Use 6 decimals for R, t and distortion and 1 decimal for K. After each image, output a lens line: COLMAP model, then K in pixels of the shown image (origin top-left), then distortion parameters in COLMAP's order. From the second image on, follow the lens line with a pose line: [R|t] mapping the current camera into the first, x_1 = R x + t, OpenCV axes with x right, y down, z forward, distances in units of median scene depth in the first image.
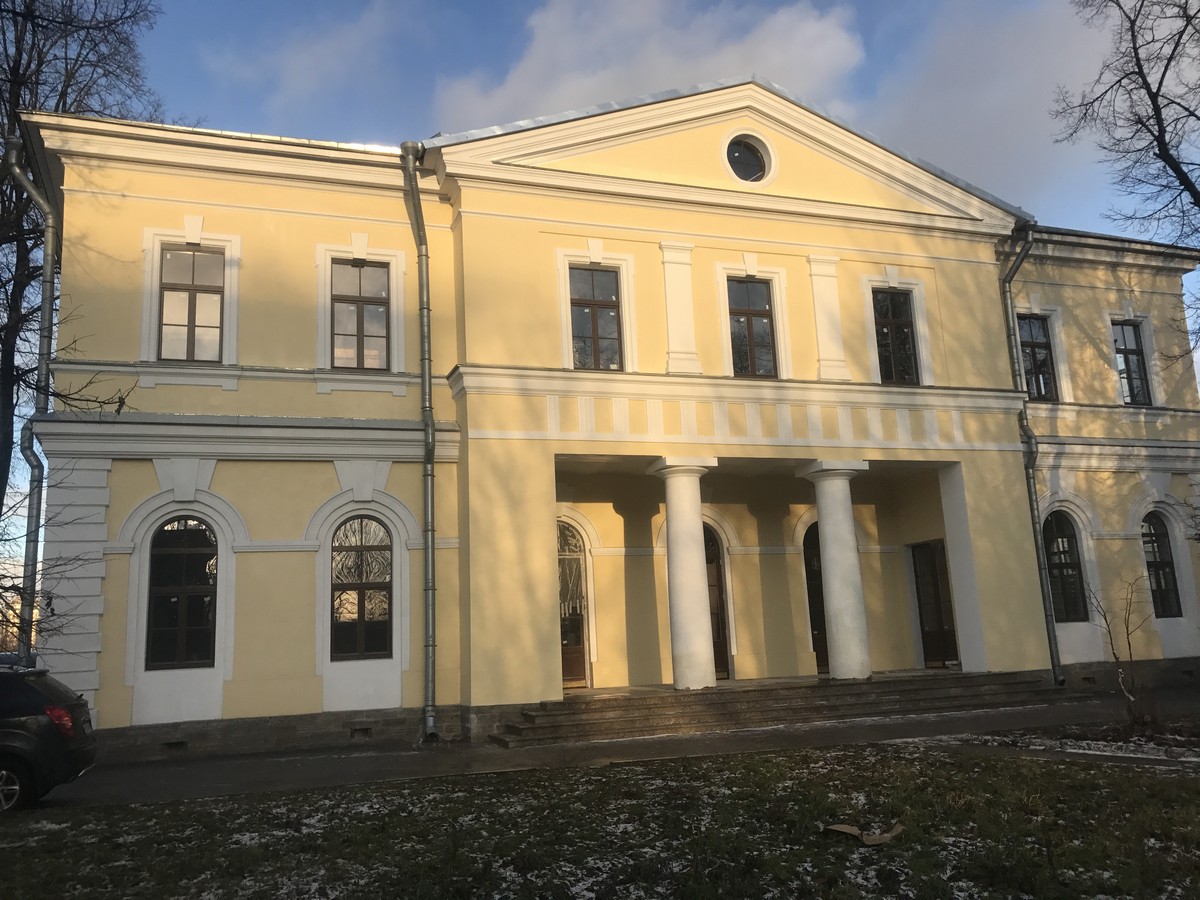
lens RADIAL K [[979.1, 0, 598.2], [0, 979.1, 448.9], [0, 0, 1]] dist [0.005372, 0.017982]
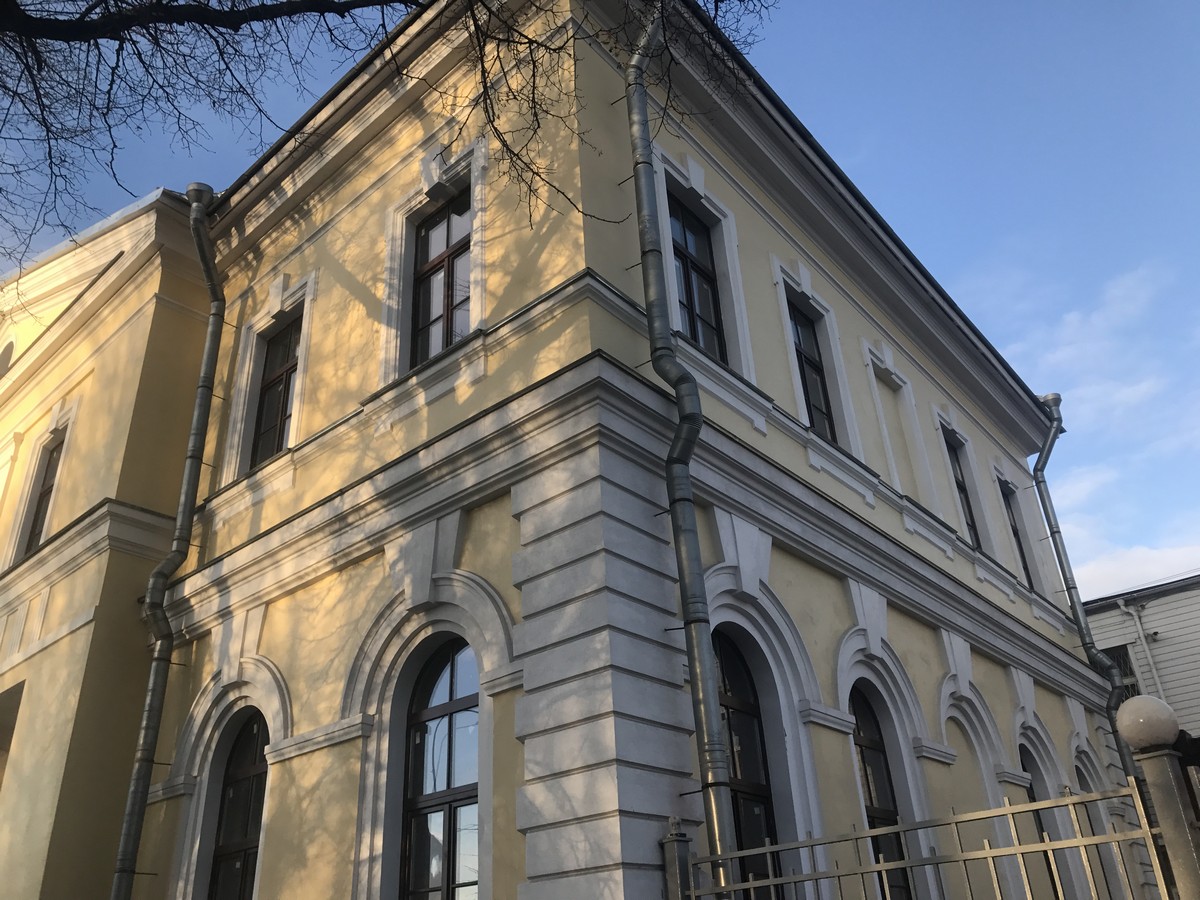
lens RADIAL K [[979.1, 0, 598.6], [0, 979.1, 447.2], [0, 0, 1]] dist [0.005372, 0.017982]
pose [[0.467254, -0.392983, -0.791984, 1.080764], [0.201991, 0.919543, -0.337107, 0.156668], [0.860740, -0.002459, 0.509039, 1.067939]]
